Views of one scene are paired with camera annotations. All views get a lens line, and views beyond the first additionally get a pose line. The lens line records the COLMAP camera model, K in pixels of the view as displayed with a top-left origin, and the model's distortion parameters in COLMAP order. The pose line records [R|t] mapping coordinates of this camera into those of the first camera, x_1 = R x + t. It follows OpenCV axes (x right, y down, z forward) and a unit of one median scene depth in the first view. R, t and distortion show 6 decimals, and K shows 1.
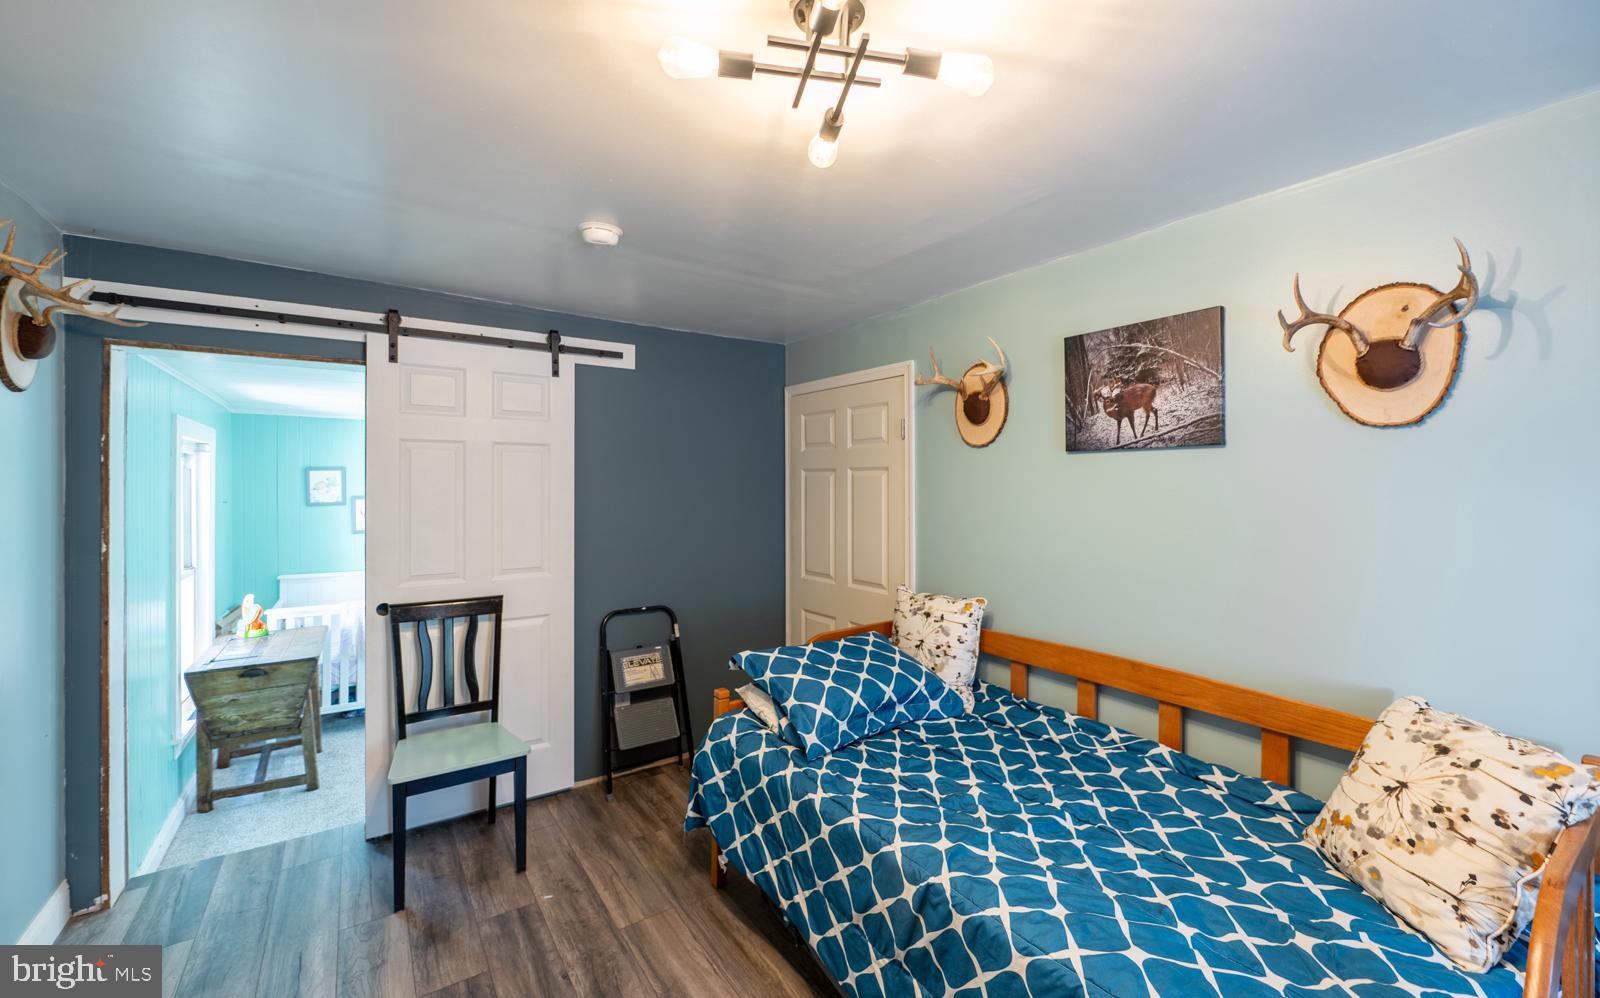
lens RADIAL K [[658.4, 0, 800.6], [0, 658.4, 480.7], [0, 0, 1]] dist [0.000523, 0.000103]
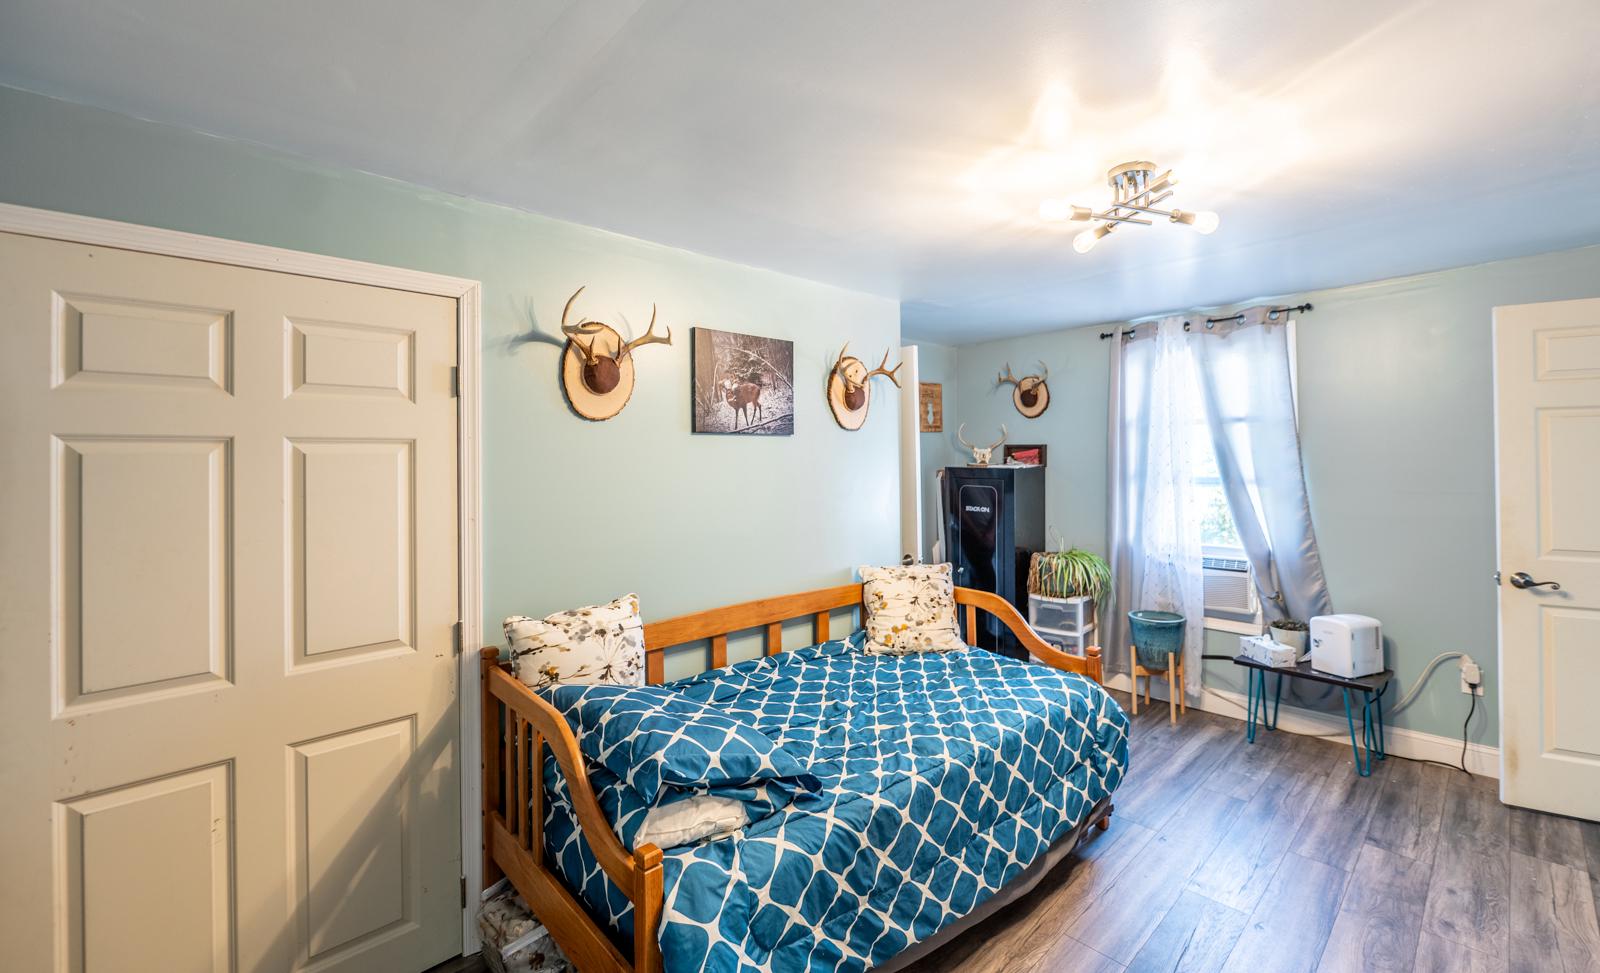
lens RADIAL K [[647.6, 0, 799.1], [0, 647.6, 455.8], [0, 0, 1]] dist [-0.000367, 0.000006]
pose [[-0.139459, 0.005074, 0.990215, -0.722611], [0.008064, 0.999960, -0.003988, -0.000459], [-0.990195, 0.007429, -0.139495, 1.054222]]
